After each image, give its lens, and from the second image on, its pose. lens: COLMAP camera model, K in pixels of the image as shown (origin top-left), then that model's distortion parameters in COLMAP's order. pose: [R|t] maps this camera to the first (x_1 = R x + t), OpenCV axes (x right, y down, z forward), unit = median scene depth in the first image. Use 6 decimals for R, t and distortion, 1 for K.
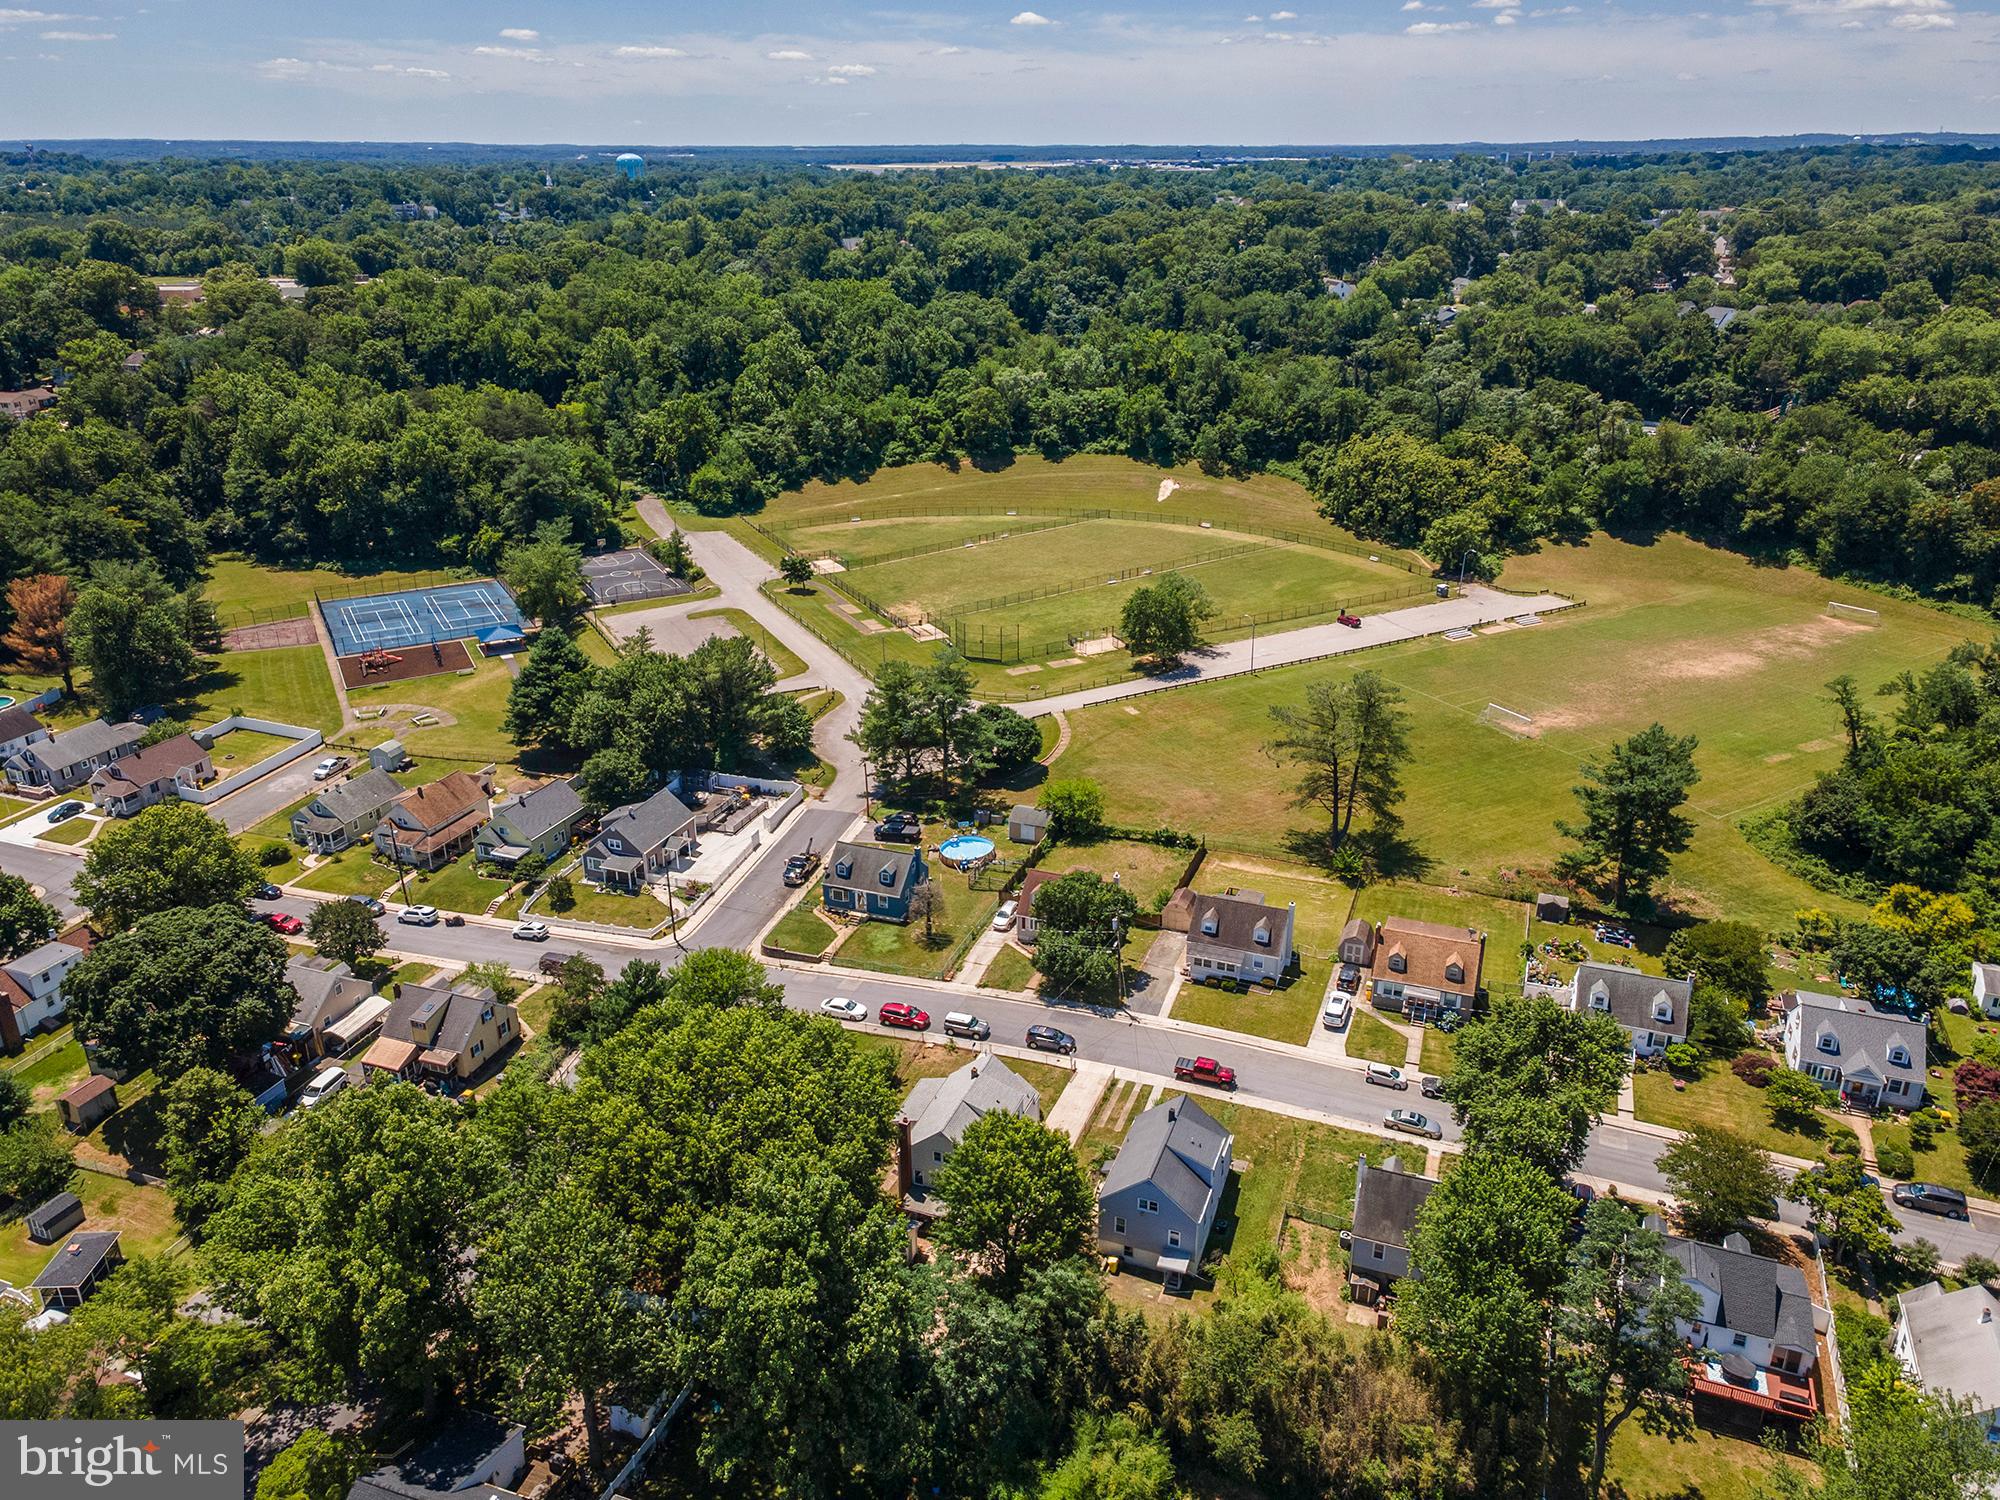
lens RADIAL K [[1462.9, 0, 1001.9], [0, 1462.9, 751.6], [0, 0, 1]] dist [0.021678, 0.038239]
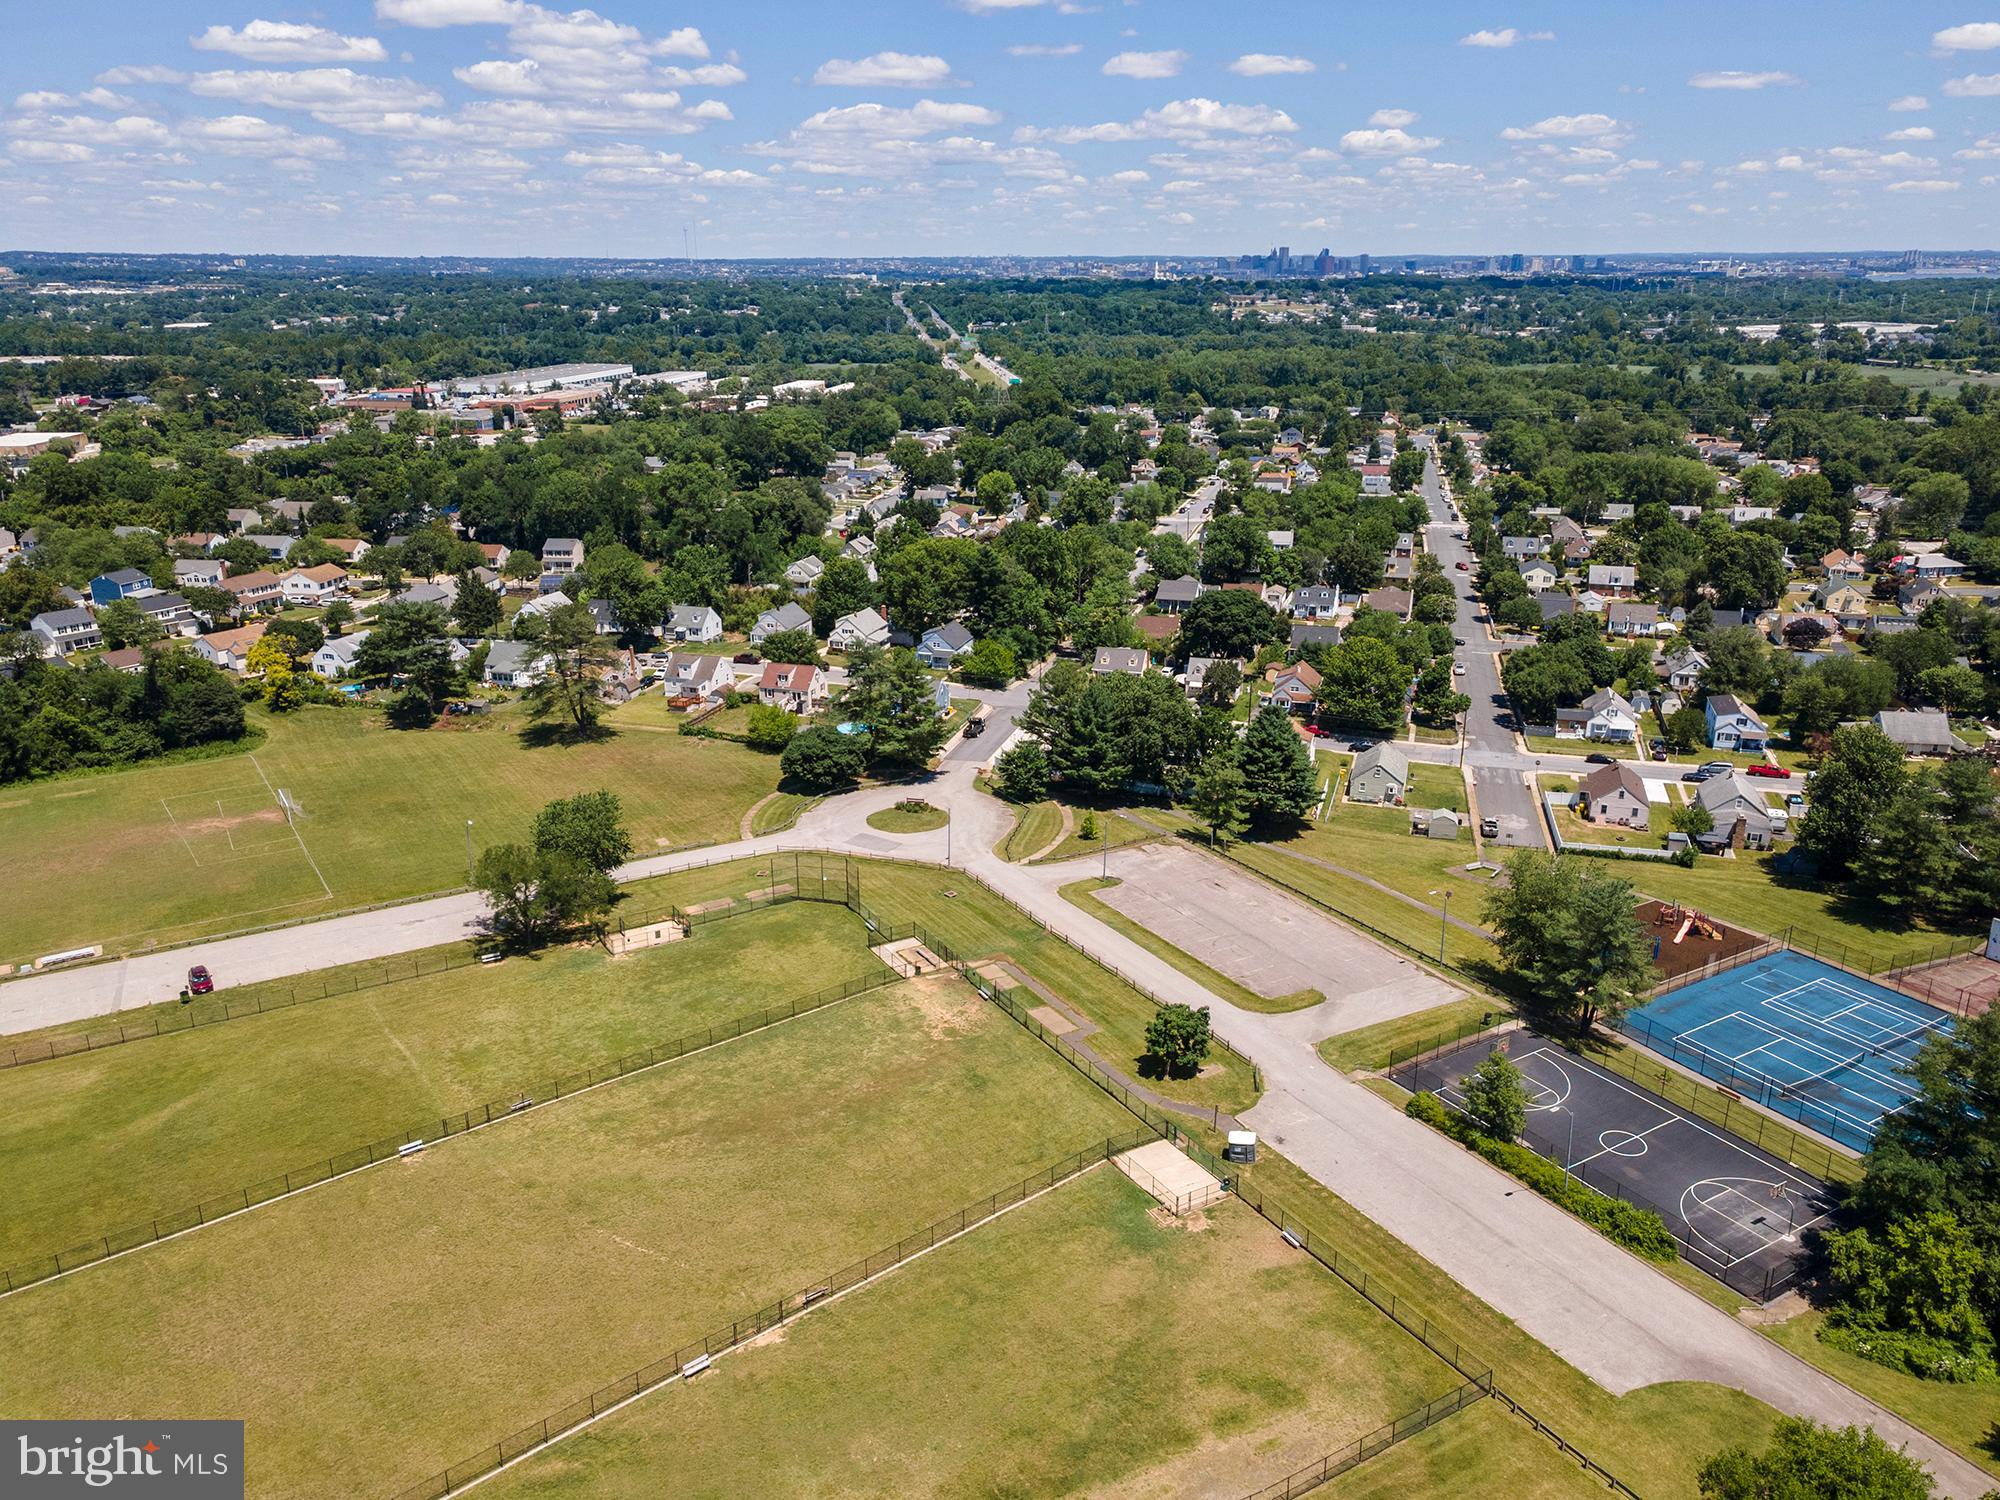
lens RADIAL K [[1471.9, 0, 1001.7], [0, 1471.9, 750.4], [0, 0, 1]] dist [0.017318, 0.048729]
pose [[-0.998463, 0.023910, -0.049994, -0.058918], [-0.014601, 0.756762, 0.653527, -0.531519], [0.053459, 0.653253, -0.755250, 1.336109]]
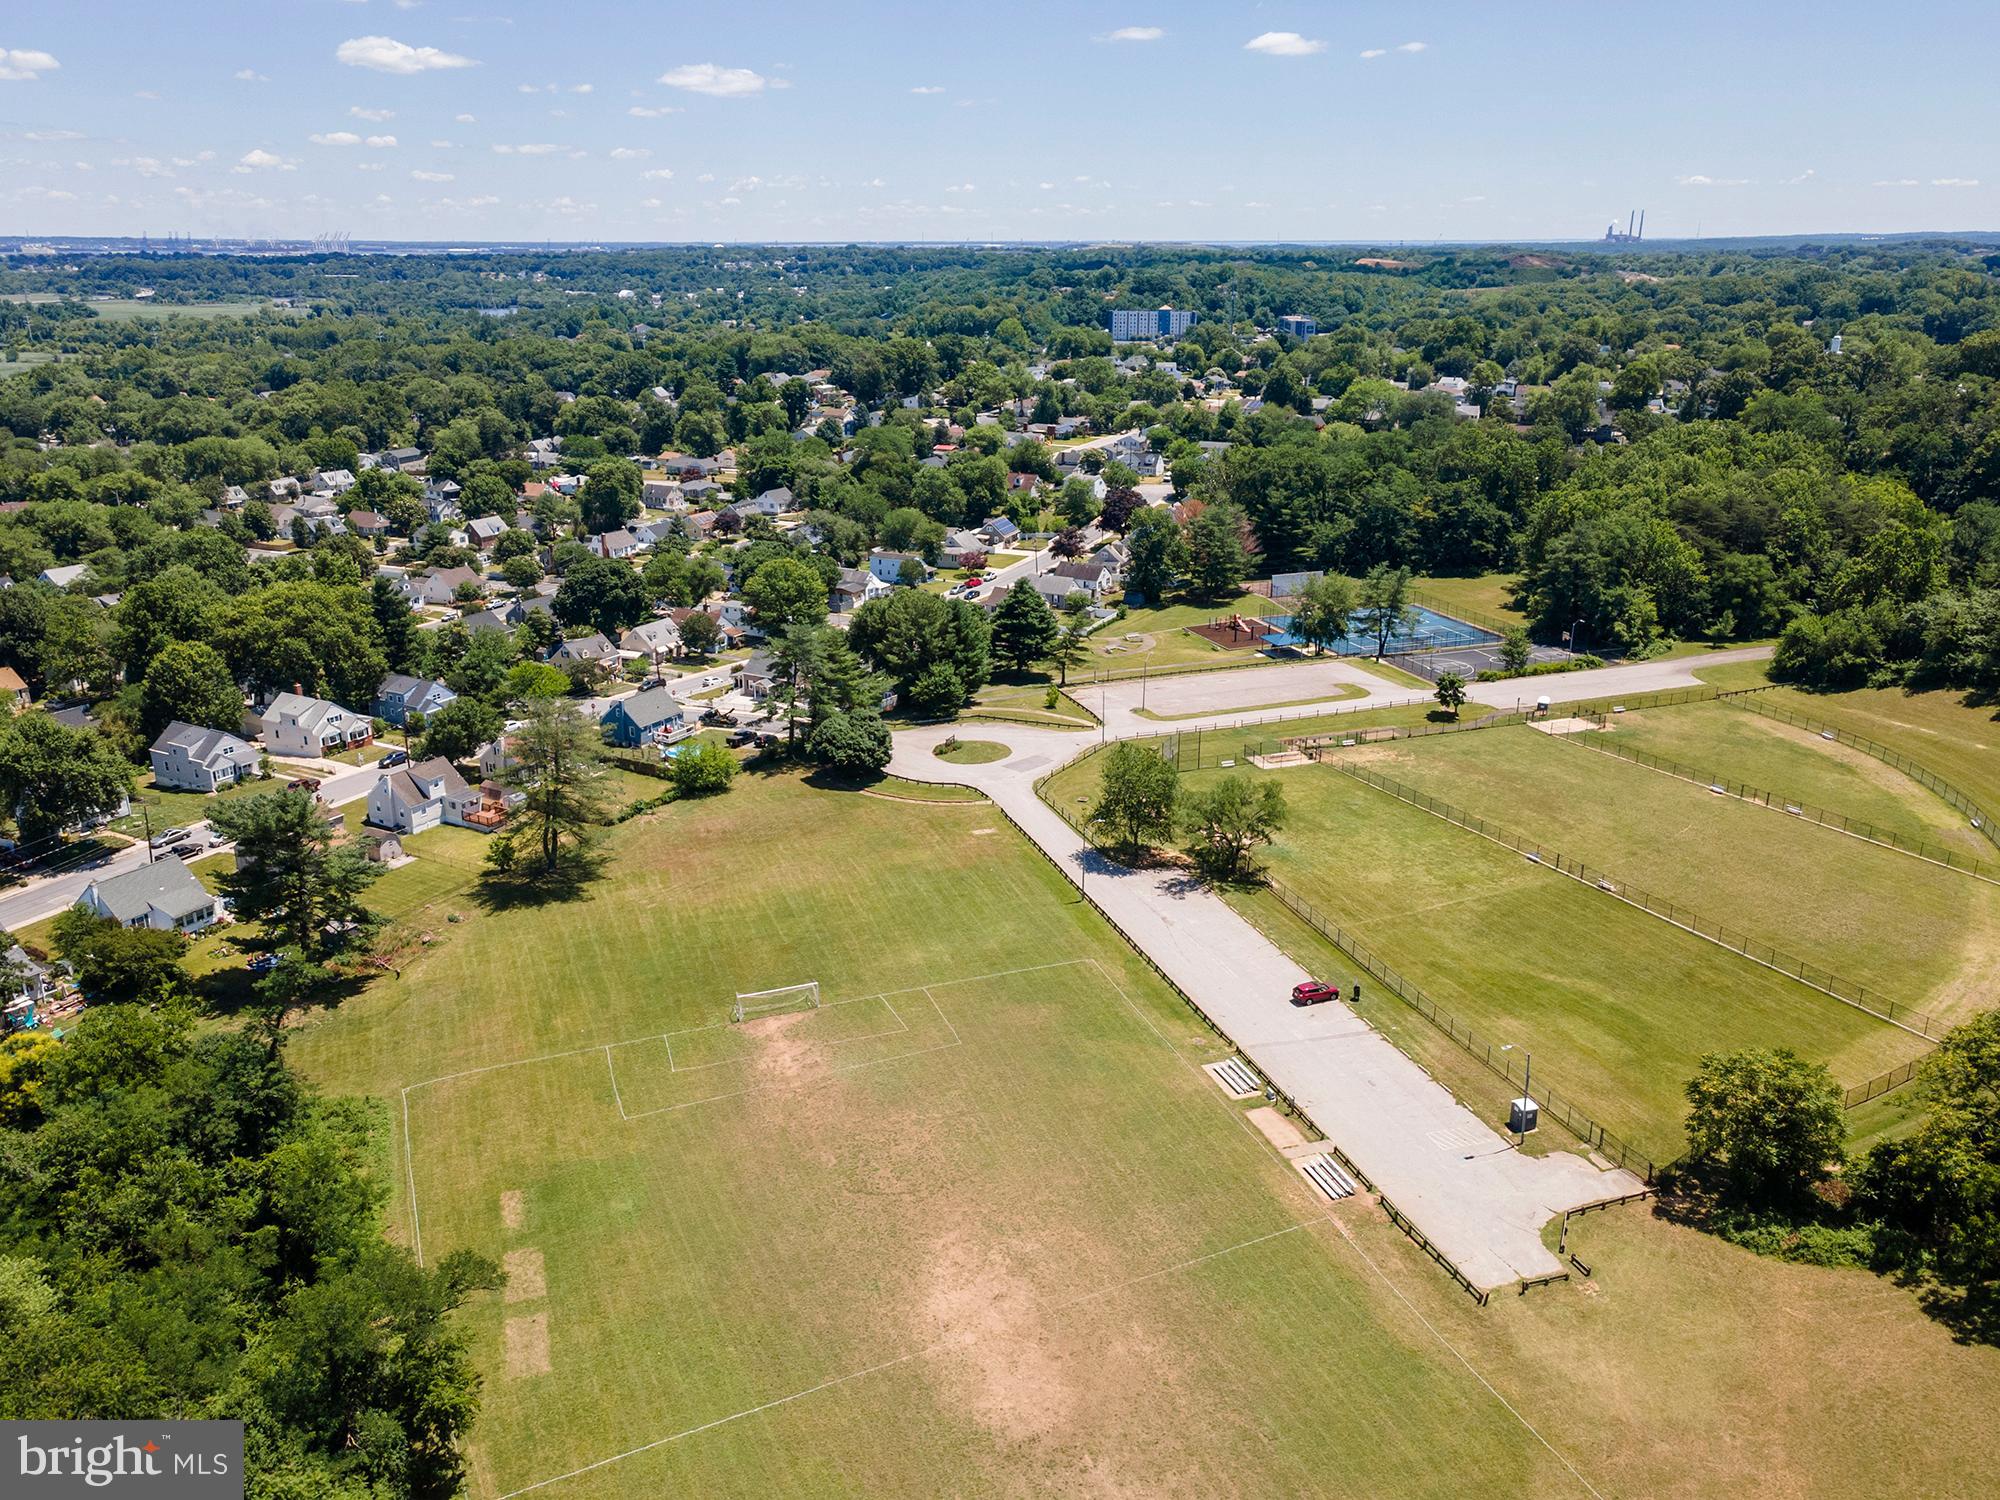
lens RADIAL K [[1552.2, 0, 1002.5], [0, 1552.2, 729.0], [0, 0, 1]] dist [0.005246, 0.081761]
pose [[-0.154703, 0.300879, -0.941031, 0.735275], [-0.375269, 0.863213, 0.337692, -0.311245], [0.913915, 0.405381, -0.020631, 0.814474]]
